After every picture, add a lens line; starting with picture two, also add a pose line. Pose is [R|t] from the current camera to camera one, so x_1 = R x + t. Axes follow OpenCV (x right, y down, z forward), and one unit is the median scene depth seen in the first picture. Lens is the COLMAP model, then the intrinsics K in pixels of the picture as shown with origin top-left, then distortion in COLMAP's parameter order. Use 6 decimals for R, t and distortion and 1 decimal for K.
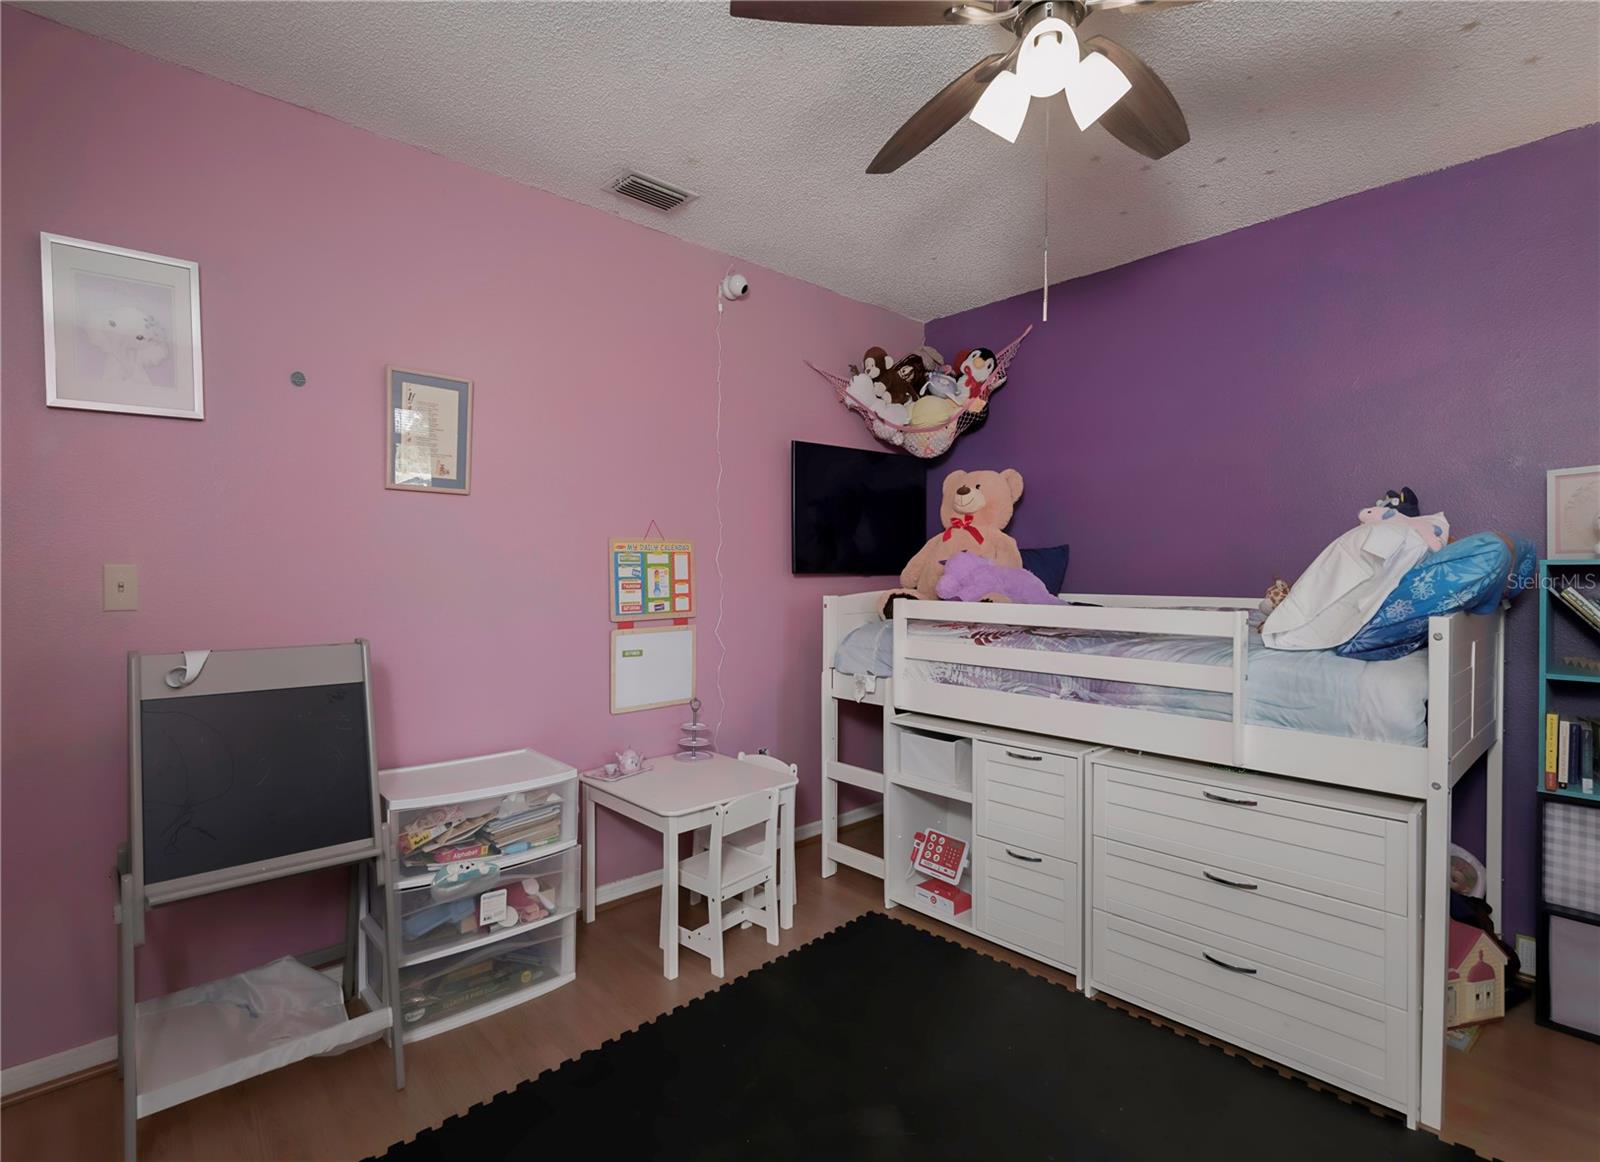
lens RADIAL K [[770.7, 0, 805.1], [0, 770.7, 588.0], [0, 0, 1]] dist [0.000322, 0.000020]
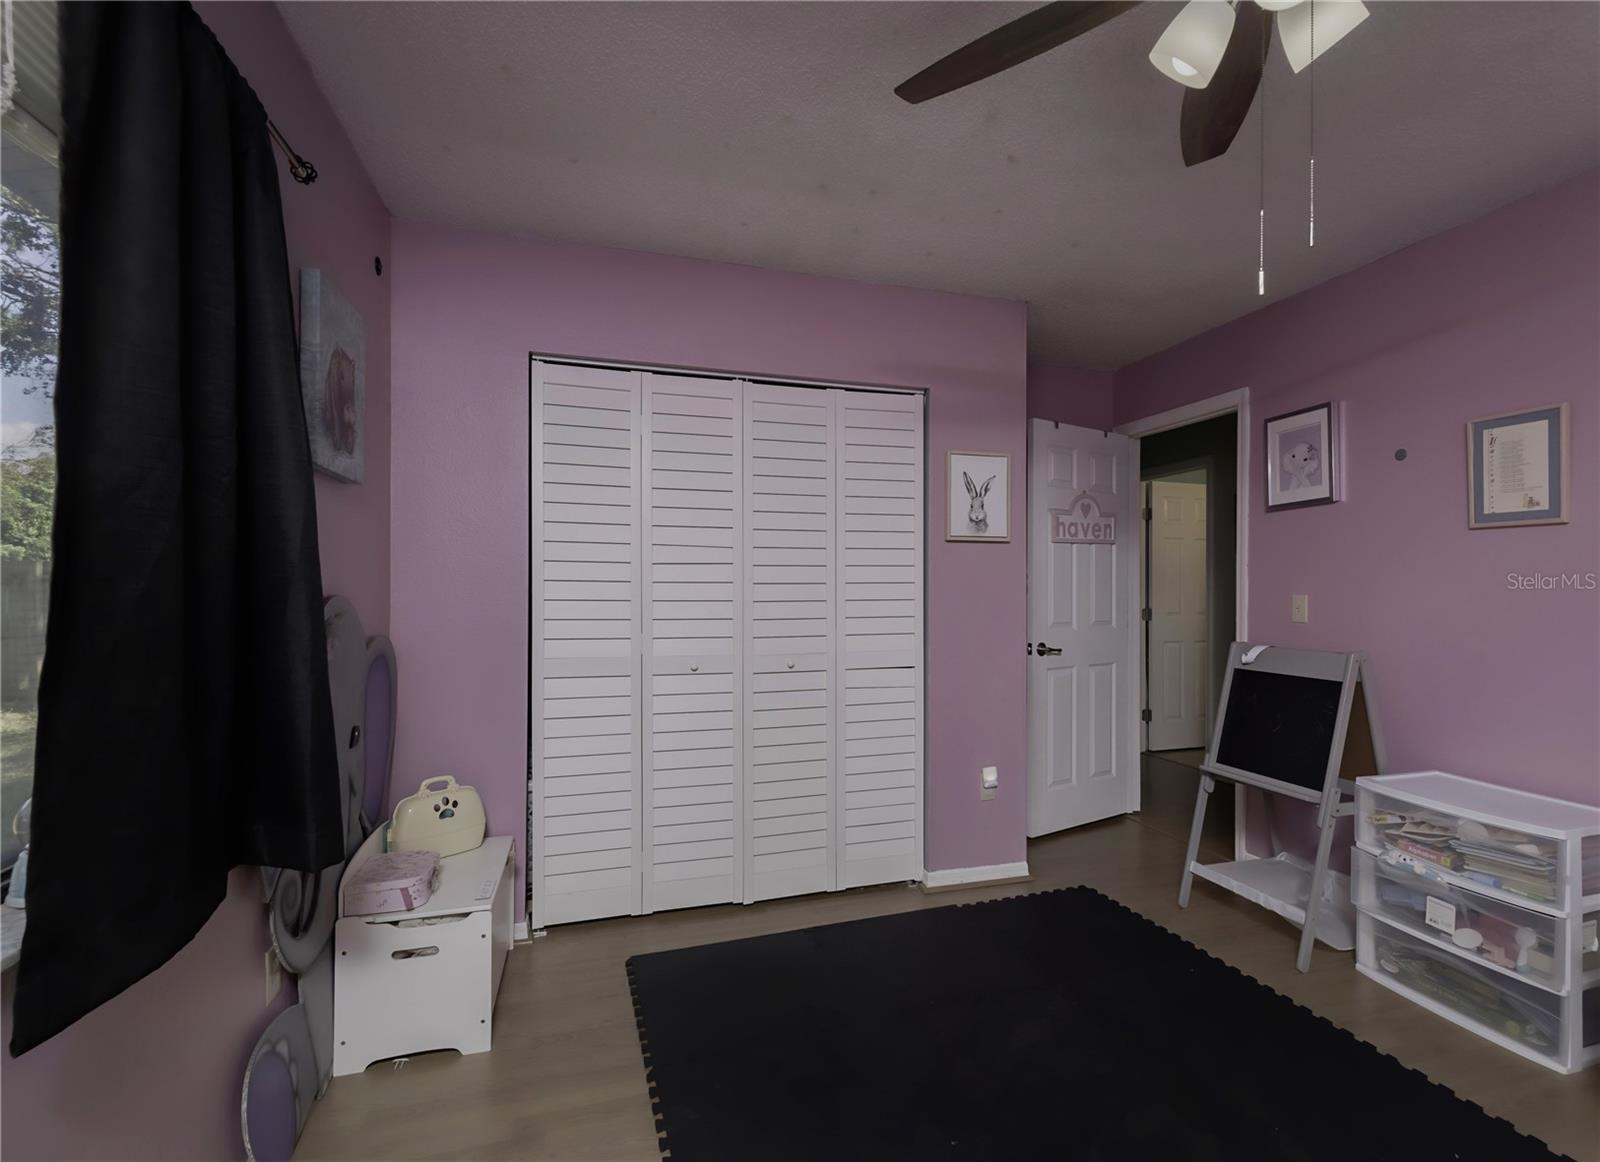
lens RADIAL K [[770.7, 0, 804.0], [0, 770.7, 589.3], [0, 0, 1]] dist [0.000322, 0.000020]
pose [[-0.446631, -0.001291, -0.894717, 0.916025], [-0.023233, 0.999678, 0.010155, -0.029644], [0.894416, 0.025323, -0.446518, 0.644950]]
